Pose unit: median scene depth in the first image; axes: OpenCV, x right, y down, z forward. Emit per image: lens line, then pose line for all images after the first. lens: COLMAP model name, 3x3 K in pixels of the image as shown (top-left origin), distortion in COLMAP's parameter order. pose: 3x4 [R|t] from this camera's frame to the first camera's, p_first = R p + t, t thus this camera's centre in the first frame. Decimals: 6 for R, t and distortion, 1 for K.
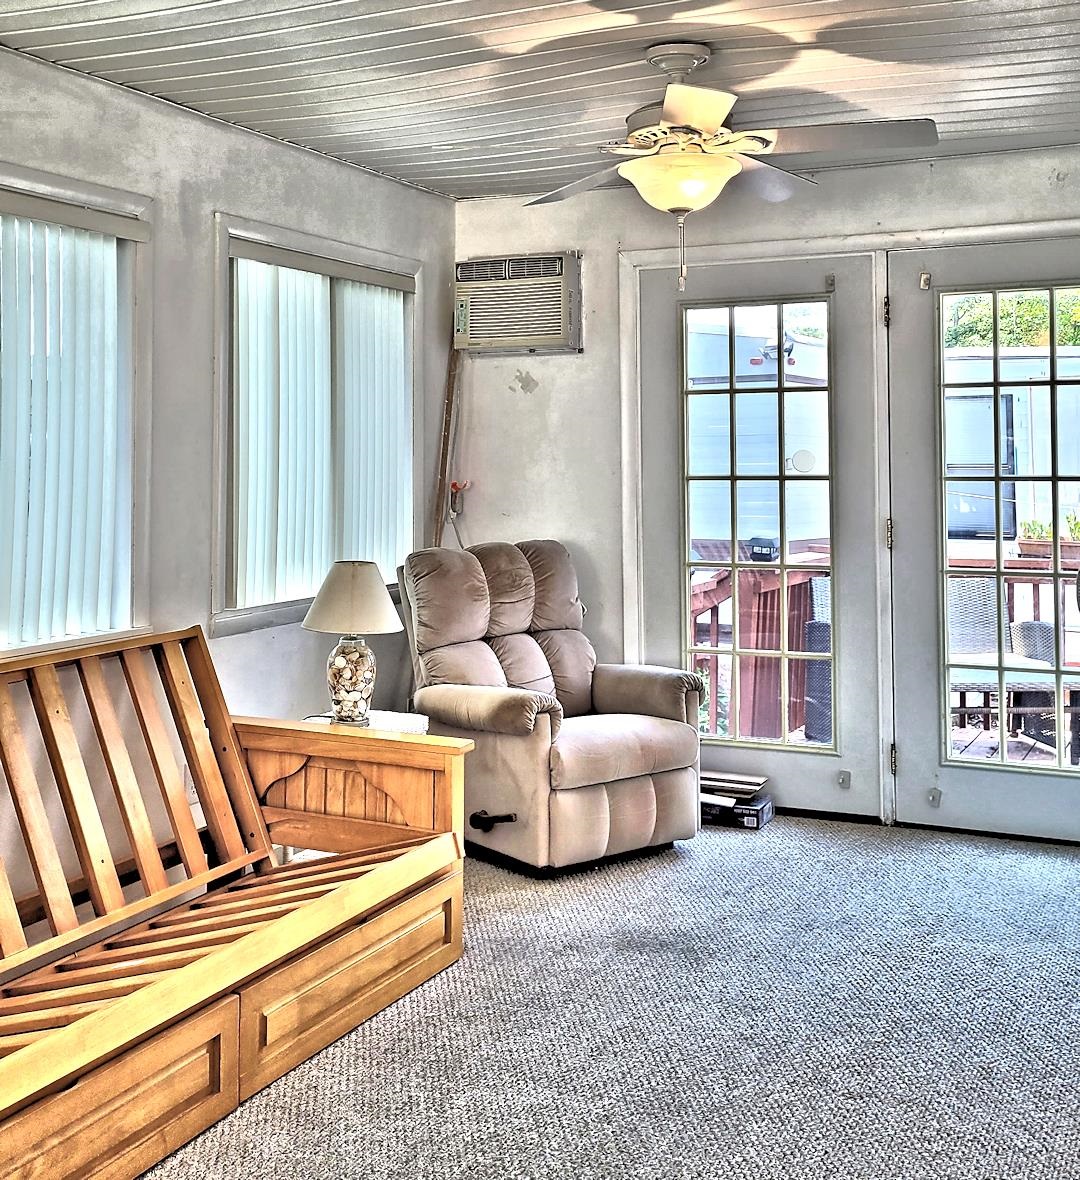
lens RADIAL K [[1366.5, 0, 541.1], [0, 1366.5, 446.4], [0, 0, 1]] dist [0.013003, -0.007865]
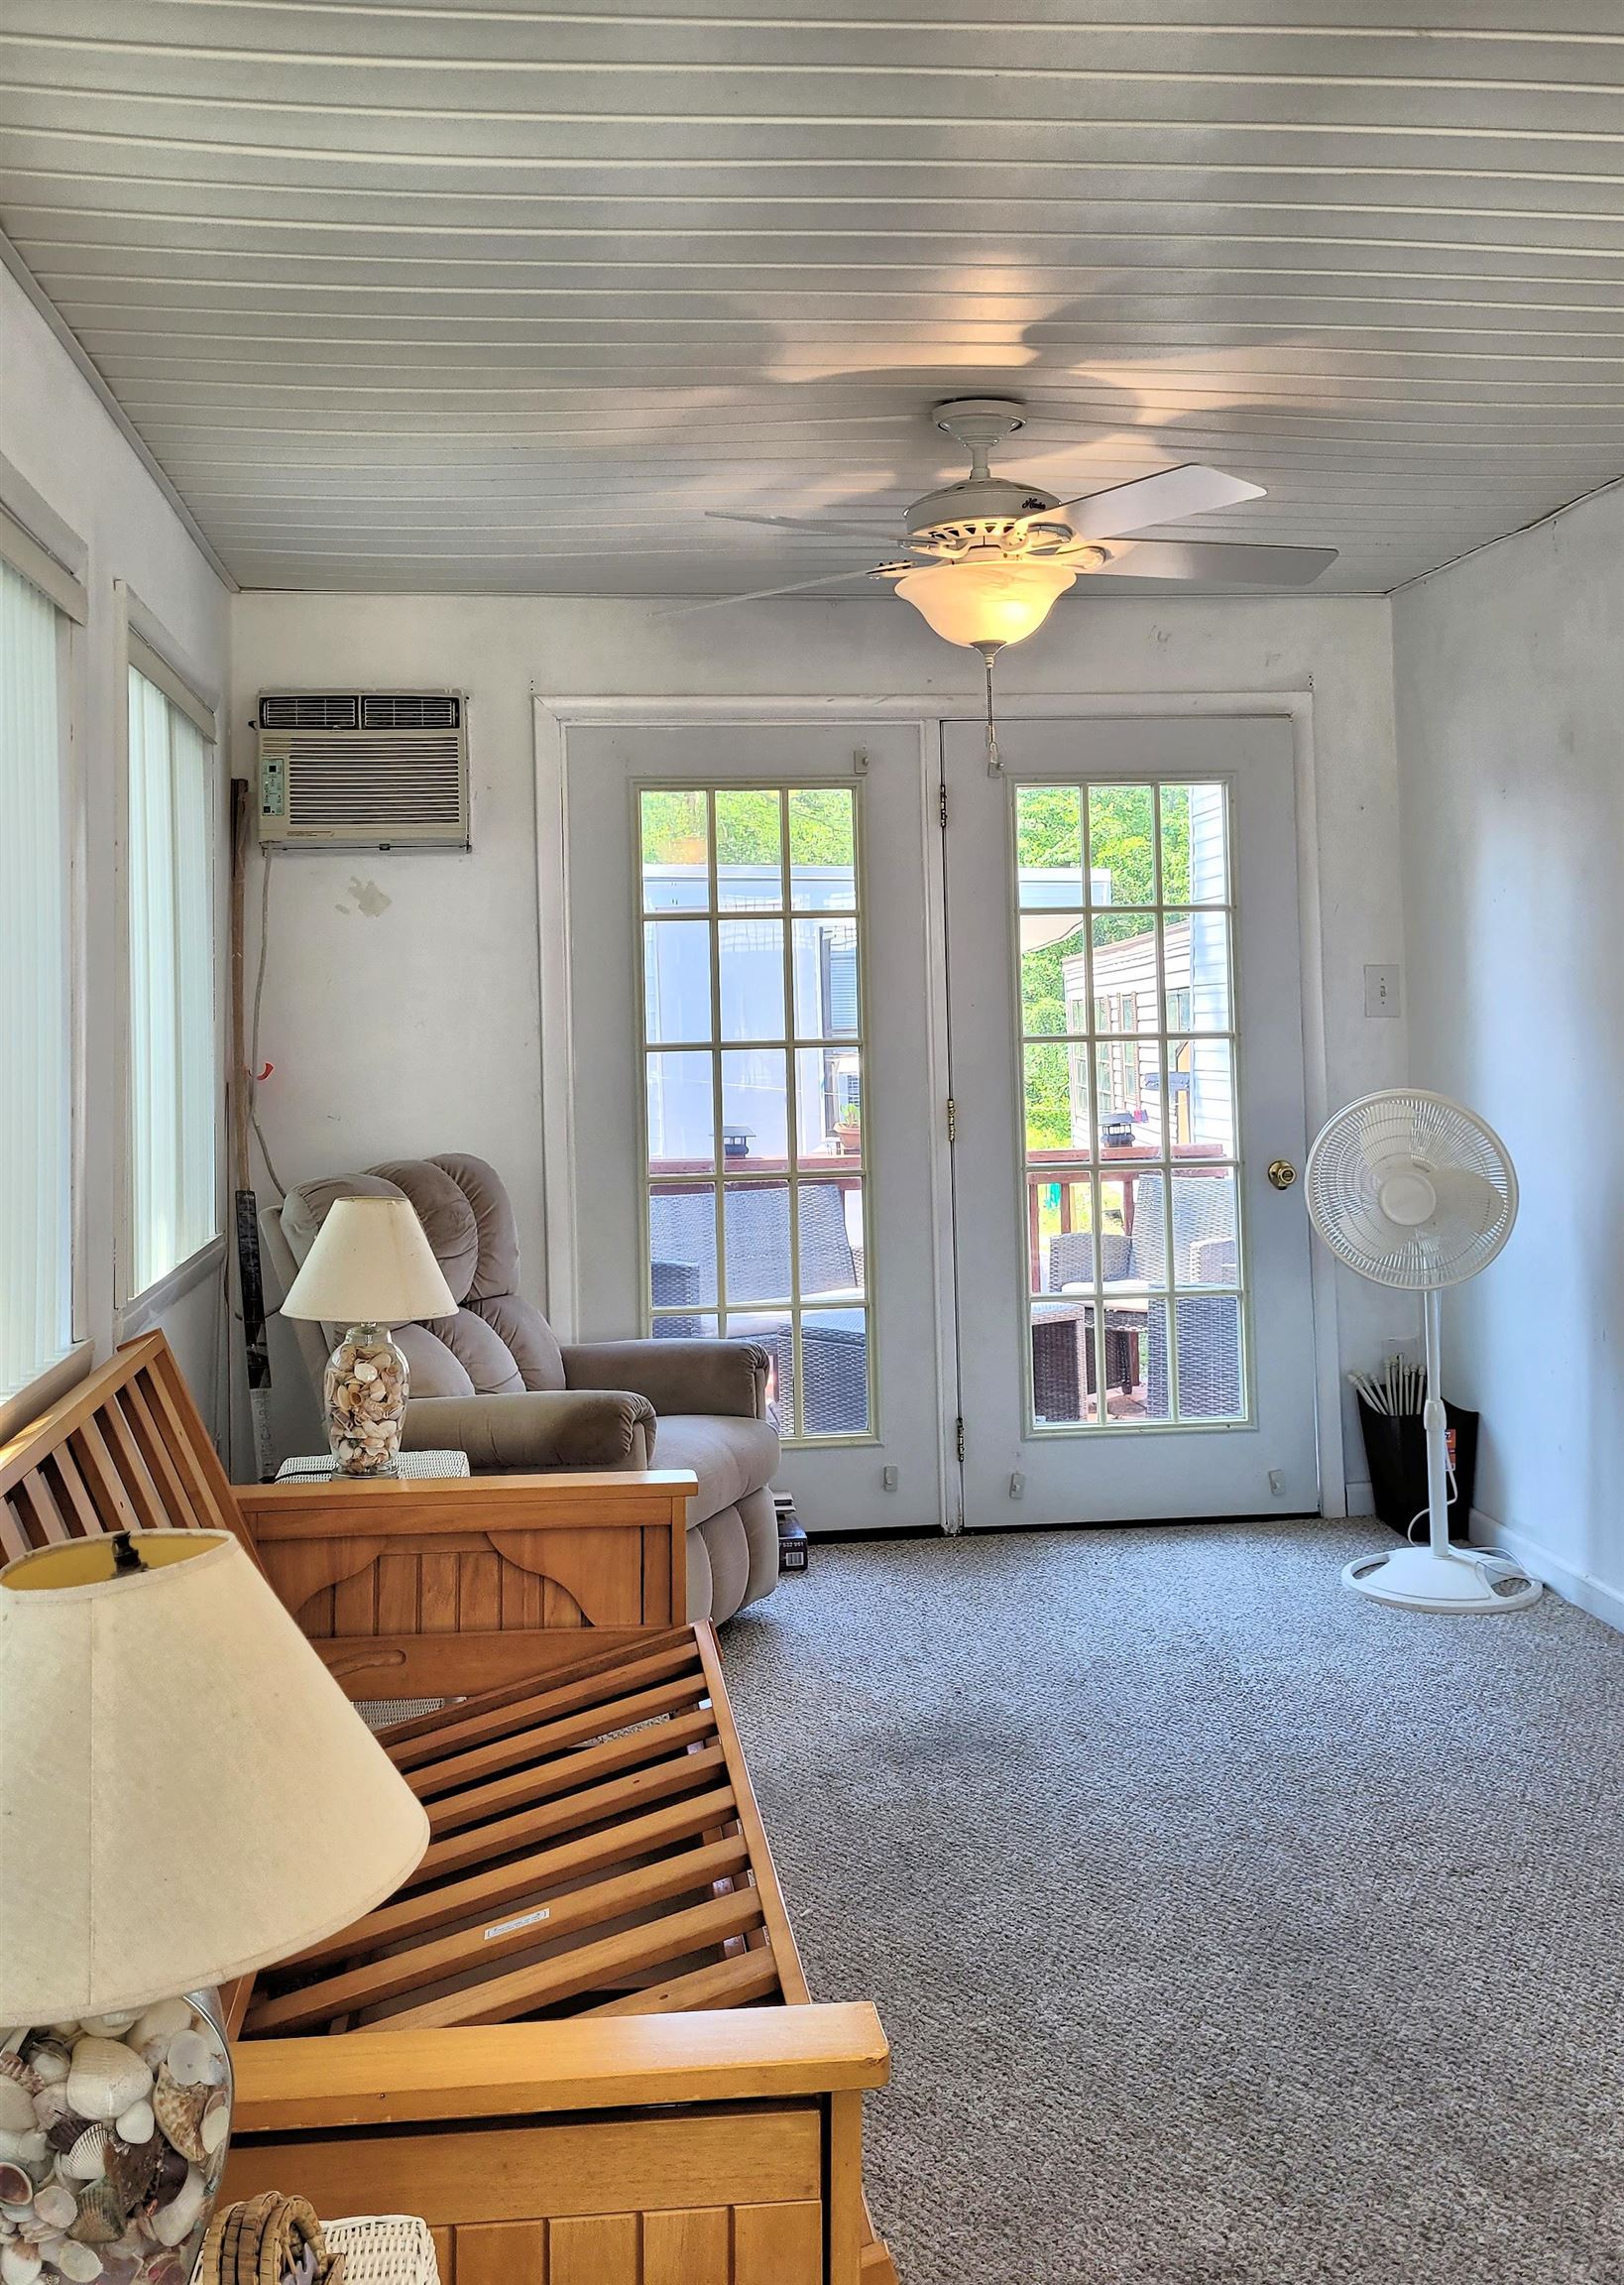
lens RADIAL K [[2065.1, 0, 809.2], [0, 2065.1, 956.4], [0, 0, 1]] dist [0.009690, -0.033615]
pose [[0.857318, 0.000904, 0.514786, -0.357758], [0.013095, 0.999637, -0.023563, 0.003695], [-0.514621, 0.026942, 0.856995, 0.120631]]
